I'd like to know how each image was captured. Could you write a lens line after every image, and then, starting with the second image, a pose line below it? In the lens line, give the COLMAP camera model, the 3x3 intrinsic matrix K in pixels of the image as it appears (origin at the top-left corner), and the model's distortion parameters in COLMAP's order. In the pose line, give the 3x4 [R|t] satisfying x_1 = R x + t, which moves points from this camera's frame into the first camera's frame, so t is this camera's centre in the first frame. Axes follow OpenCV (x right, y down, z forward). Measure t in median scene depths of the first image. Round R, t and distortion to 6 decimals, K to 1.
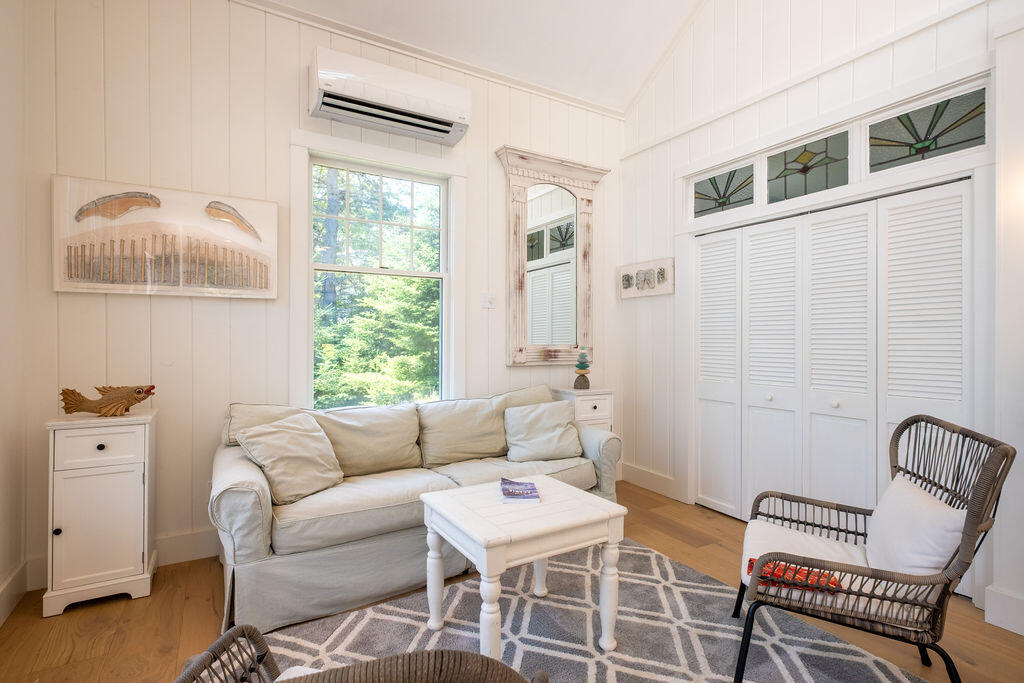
lens RADIAL K [[494.4, 0, 512.0], [0, 494.4, 341.5], [0, 0, 1]] dist [-0.001586, 0.010547]
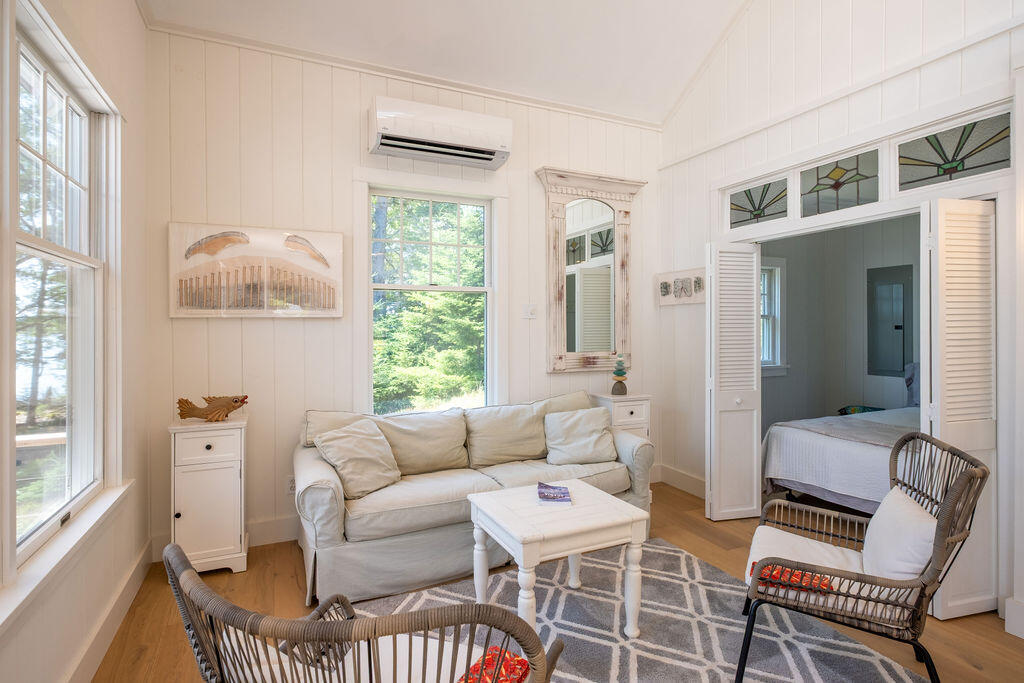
lens RADIAL K [[513.1, 0, 508.3], [0, 513.1, 330.1], [0, 0, 1]] dist [0.002208, 0.000523]
pose [[0.994724, -0.004075, -0.102503, 0.028799], [0.004357, 0.999987, 0.002525, -0.066087], [0.102491, -0.002958, 0.994730, -0.155896]]
